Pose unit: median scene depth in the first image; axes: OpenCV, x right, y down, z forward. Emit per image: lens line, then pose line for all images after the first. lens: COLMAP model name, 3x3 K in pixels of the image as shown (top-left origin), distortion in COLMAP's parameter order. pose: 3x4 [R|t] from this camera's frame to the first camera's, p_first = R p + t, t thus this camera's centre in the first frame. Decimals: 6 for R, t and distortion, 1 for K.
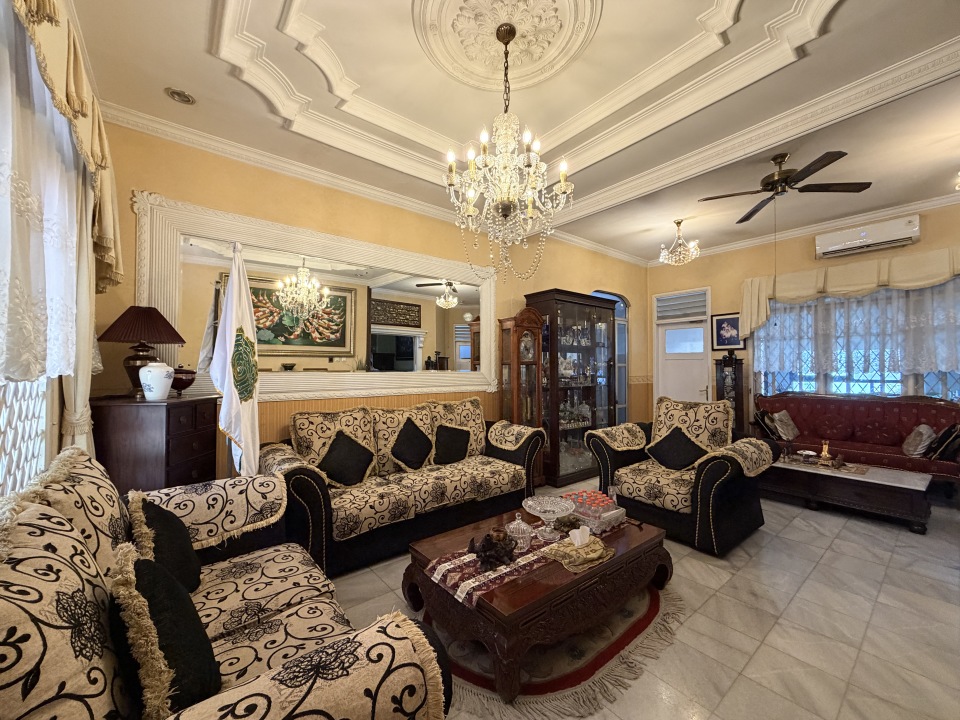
lens RADIAL K [[381.9, 0, 475.2], [0, 381.9, 360.3], [0, 0, 1]] dist [0.000416, -0.000050]
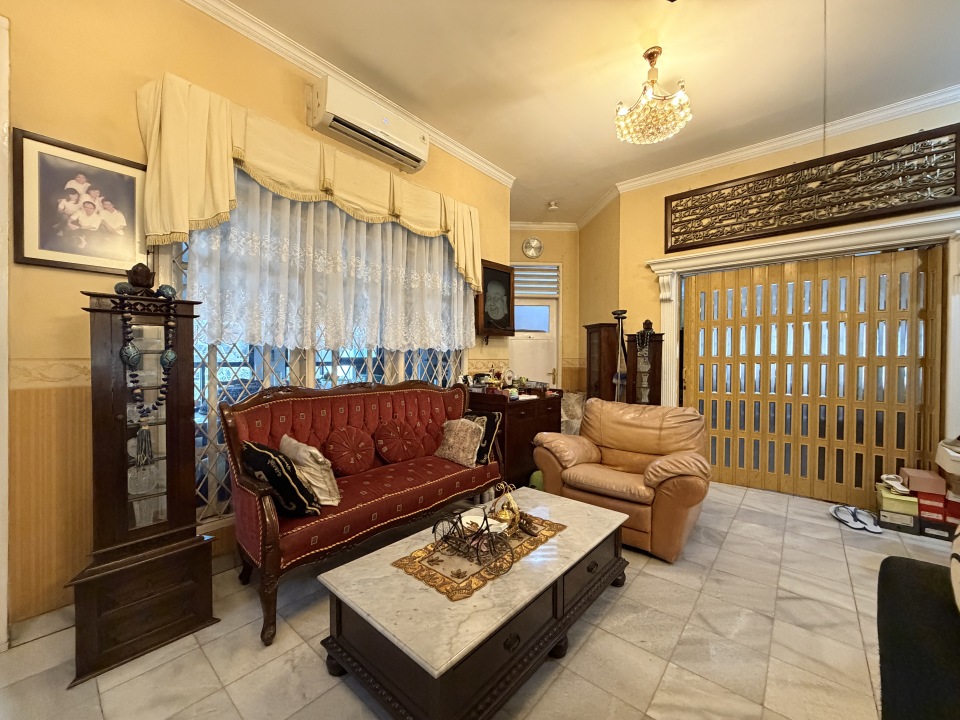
lens RADIAL K [[381.9, 0, 479.9], [0, 381.9, 361.2], [0, 0, 1]] dist [0.000416, -0.000050]
pose [[-0.187696, -0.009842, 0.982178, 0.366949], [-0.027189, 0.999619, 0.004821, 0.043540], [-0.981851, -0.025800, -0.187892, 0.911596]]
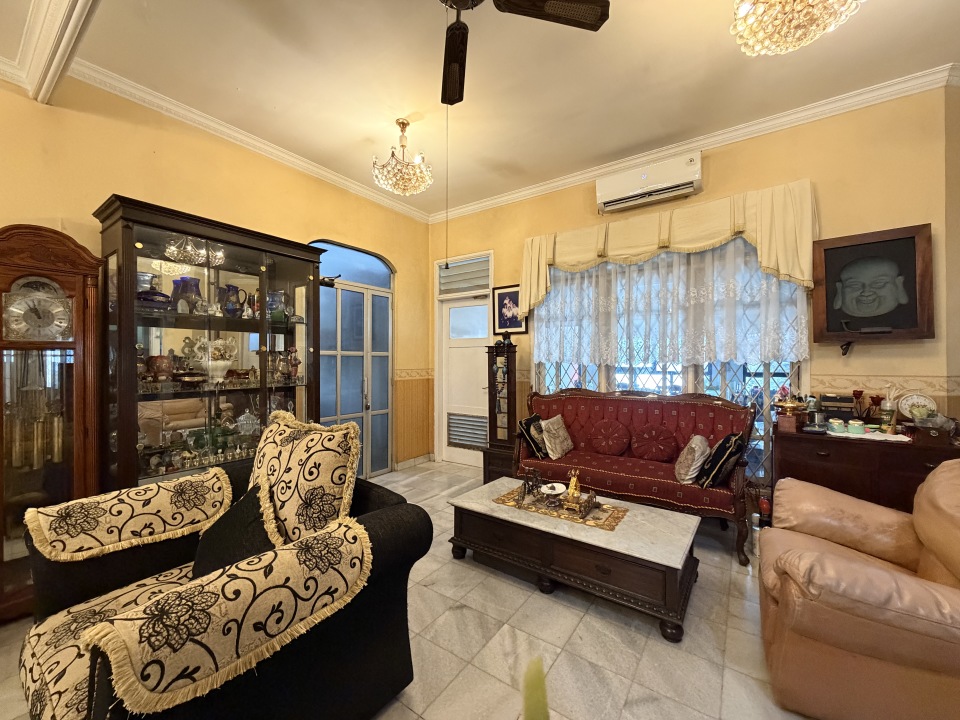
lens RADIAL K [[381.9, 0, 481.0], [0, 381.9, 360.6], [0, 0, 1]] dist [0.000416, -0.000050]
pose [[0.957862, -0.001993, 0.287222, 0.475950], [-0.003991, 0.999787, 0.020246, 0.012718], [-0.287201, -0.020539, 0.957650, 0.356538]]
